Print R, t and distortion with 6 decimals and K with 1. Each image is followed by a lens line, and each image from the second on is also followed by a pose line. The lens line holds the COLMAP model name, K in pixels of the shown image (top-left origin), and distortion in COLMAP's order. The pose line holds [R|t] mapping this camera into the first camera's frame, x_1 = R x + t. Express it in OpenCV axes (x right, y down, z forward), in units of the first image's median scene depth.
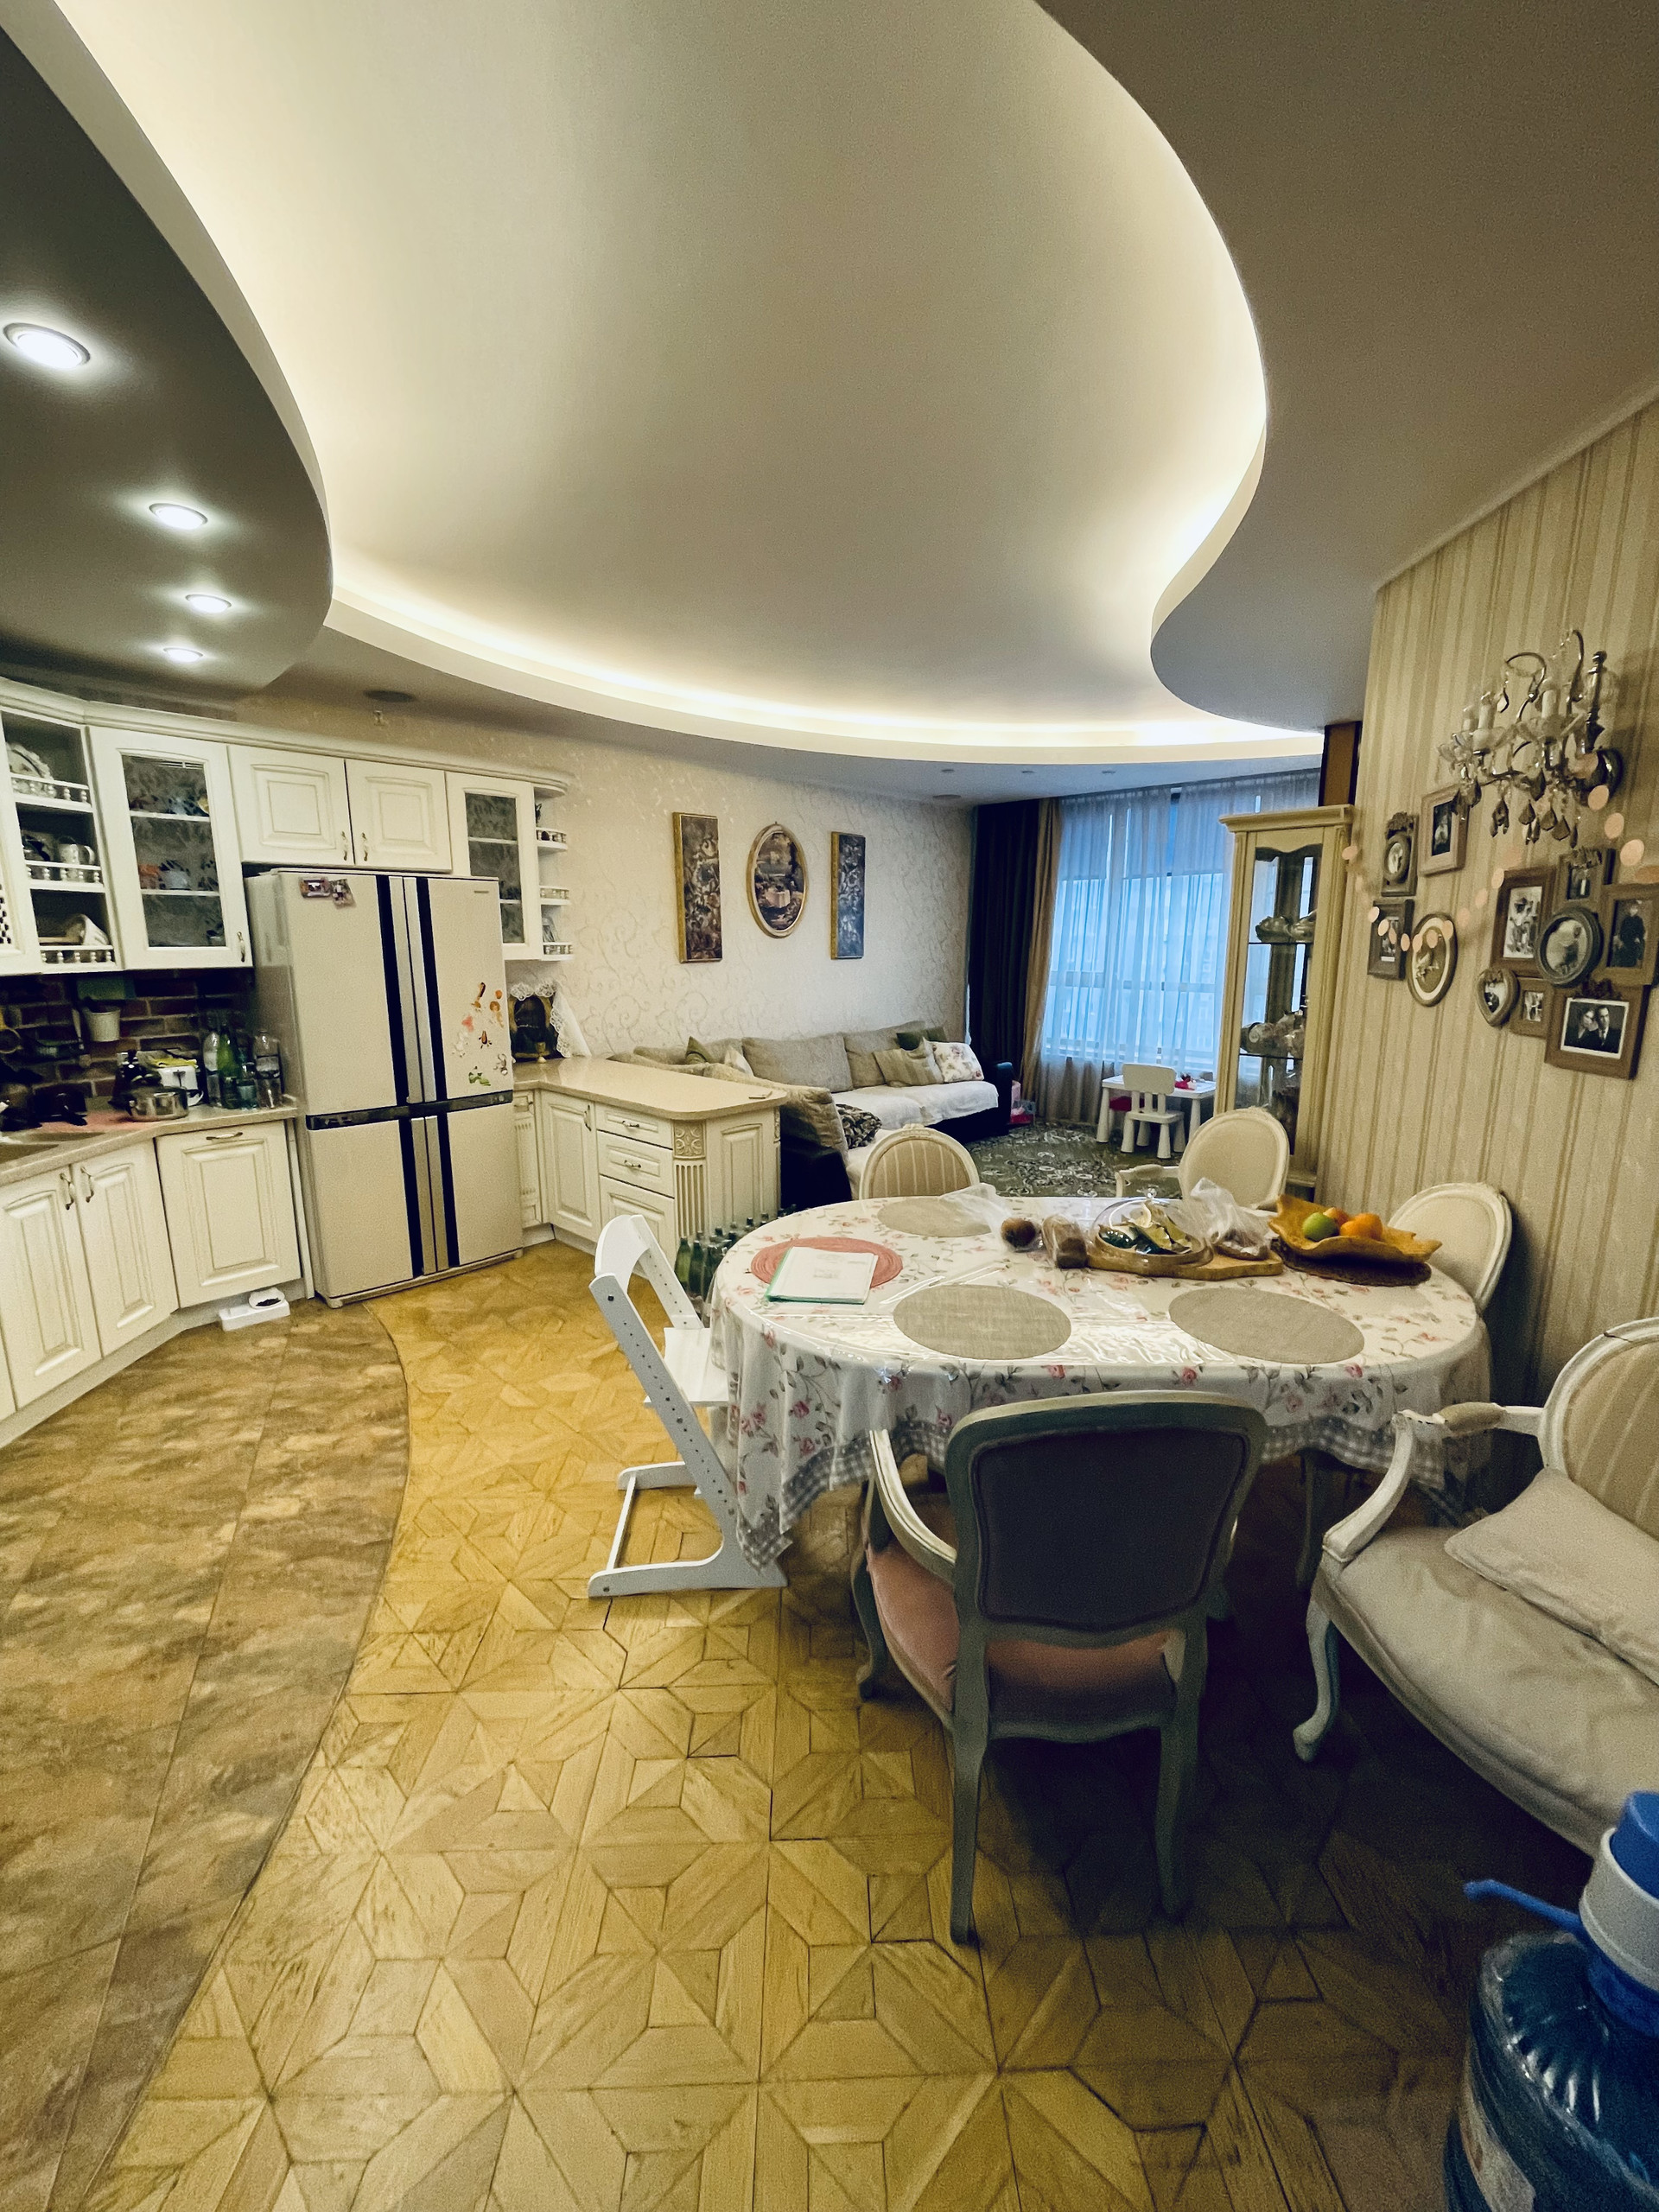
lens RADIAL K [[893.0, 0, 836.8], [0, 893.0, 1110.4], [0, 0, 1]] dist [-0.007683, 0.004980]
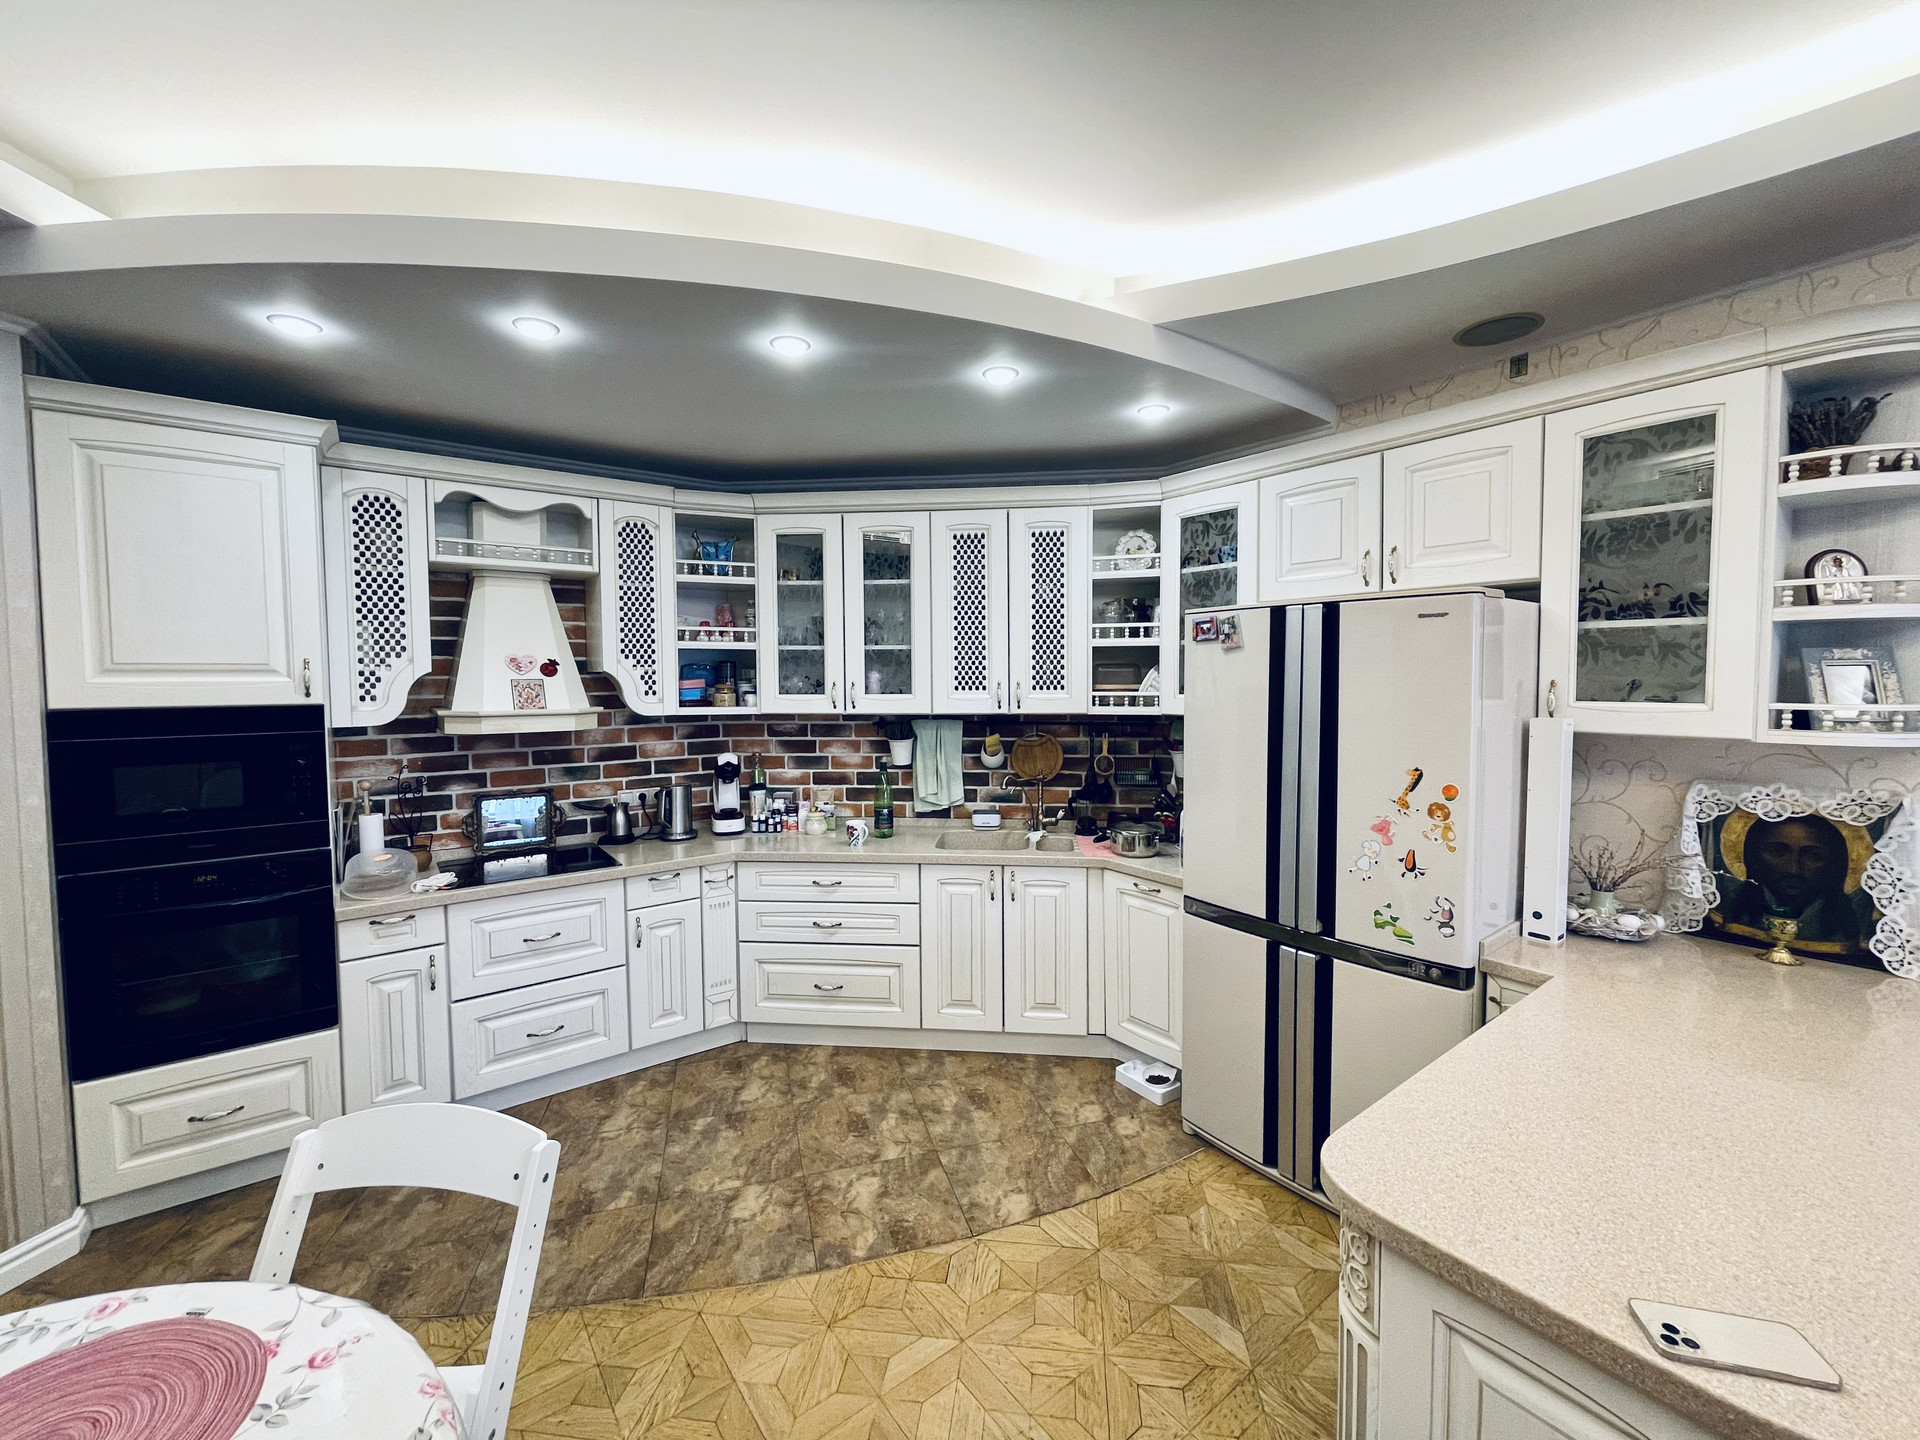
lens RADIAL K [[783.0, 0, 959.2], [0, 783.0, 709.0], [0, 0, 1]] dist [-0.002475, -0.000492]
pose [[-0.161845, 0.044719, -0.985802, 0.166883], [-0.183438, 0.980198, 0.074581, -0.178523], [0.969617, 0.192904, -0.150437, 0.847418]]
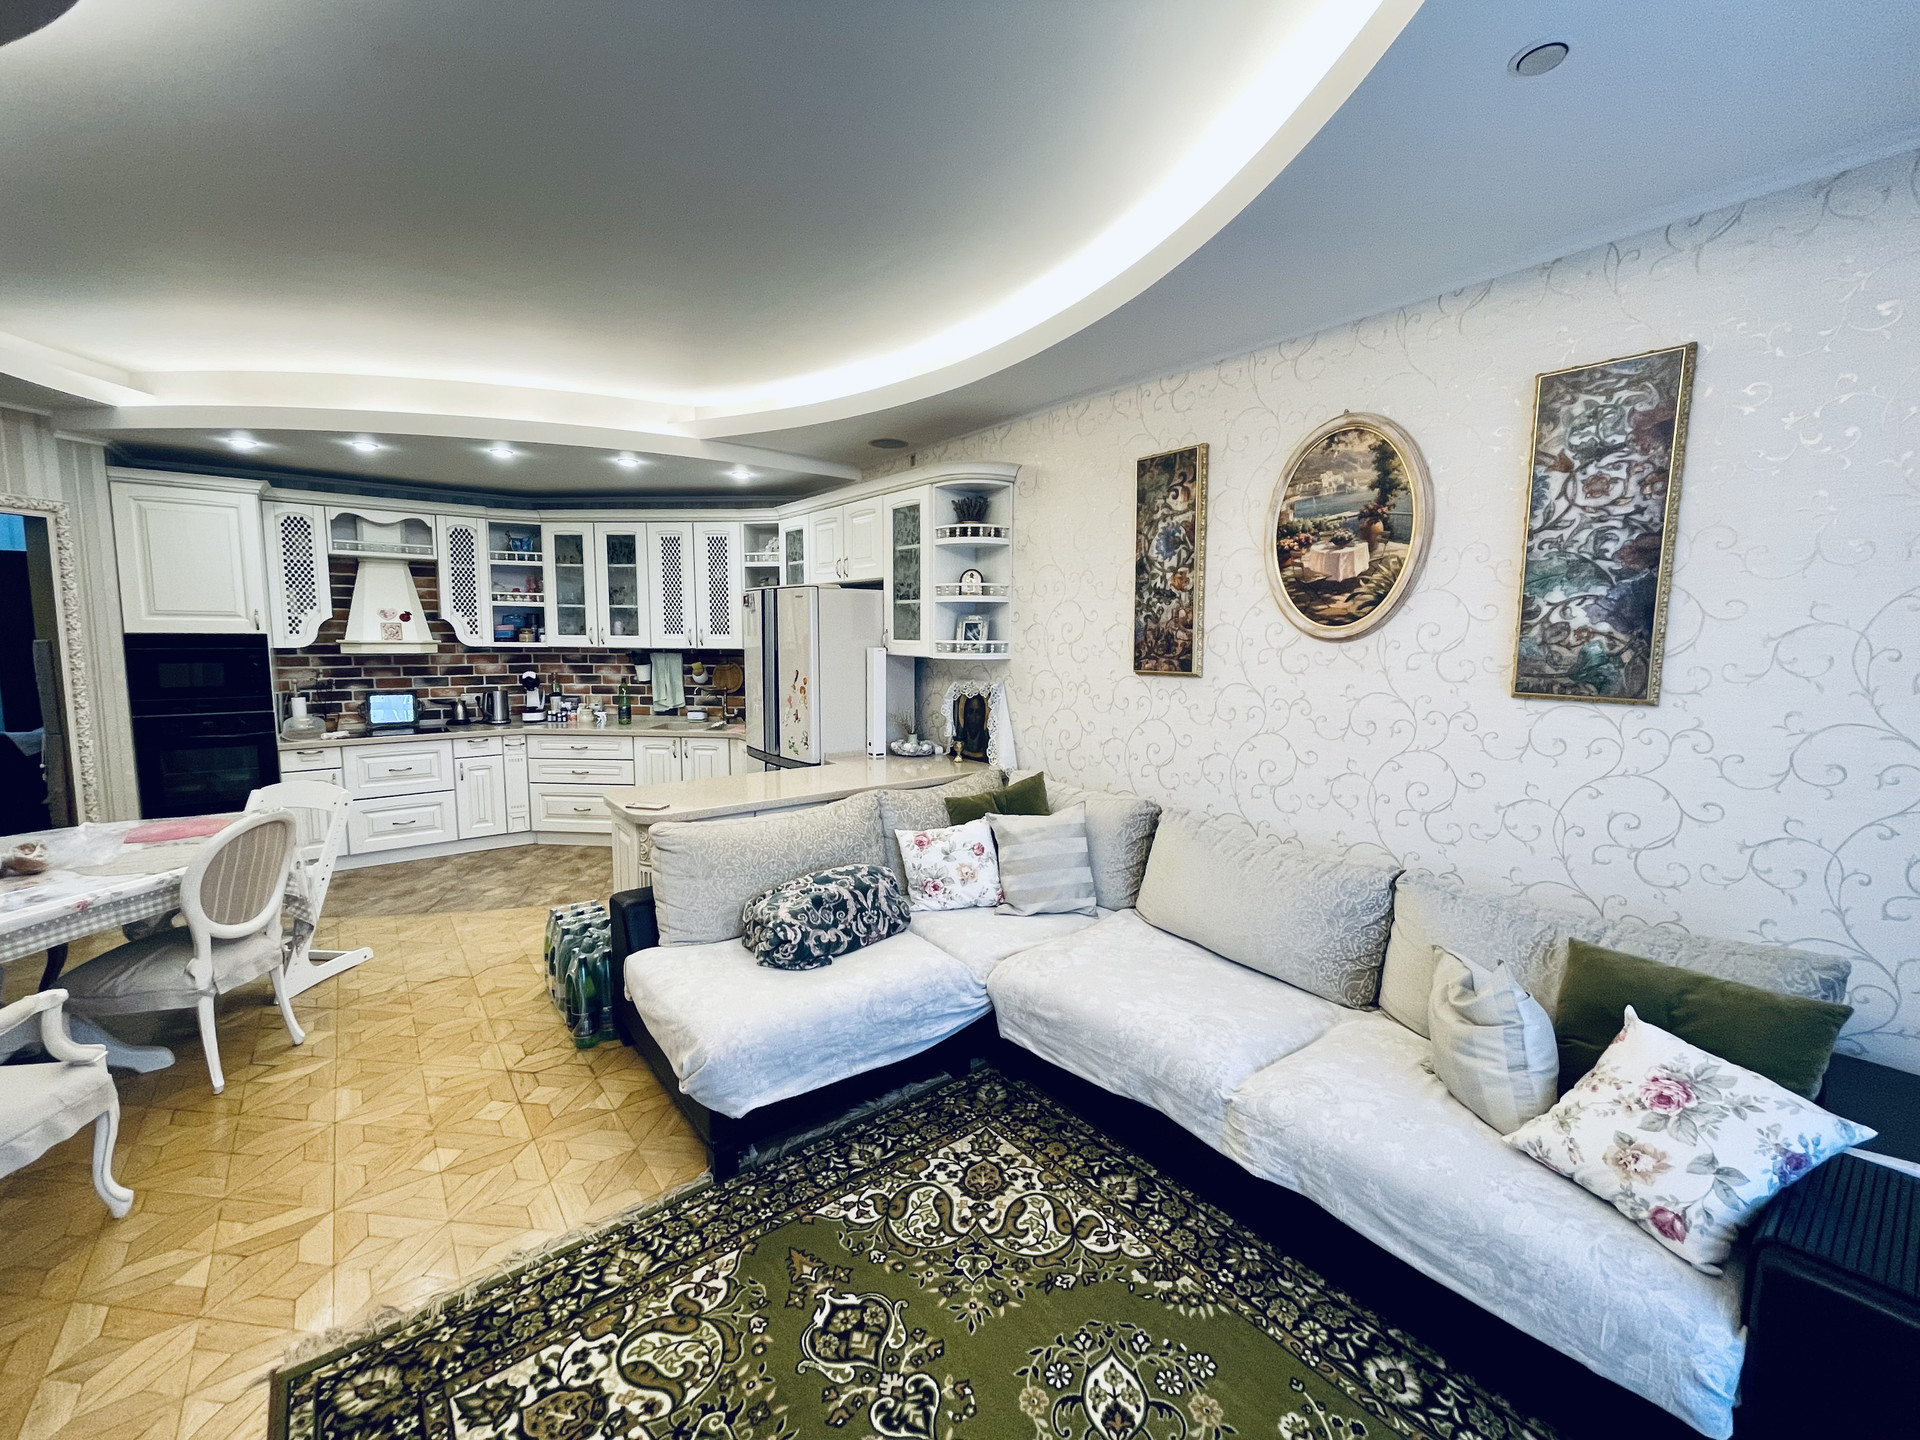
lens RADIAL K [[778.3, 0, 952.0], [0, 778.3, 709.4], [0, 0, 1]] dist [-0.001005, 0.000454]
pose [[-0.147612, 0.098749, -0.984103, 0.673268], [-0.197189, 0.972089, 0.127121, -0.290581], [0.969189, 0.212819, -0.124020, 1.464228]]
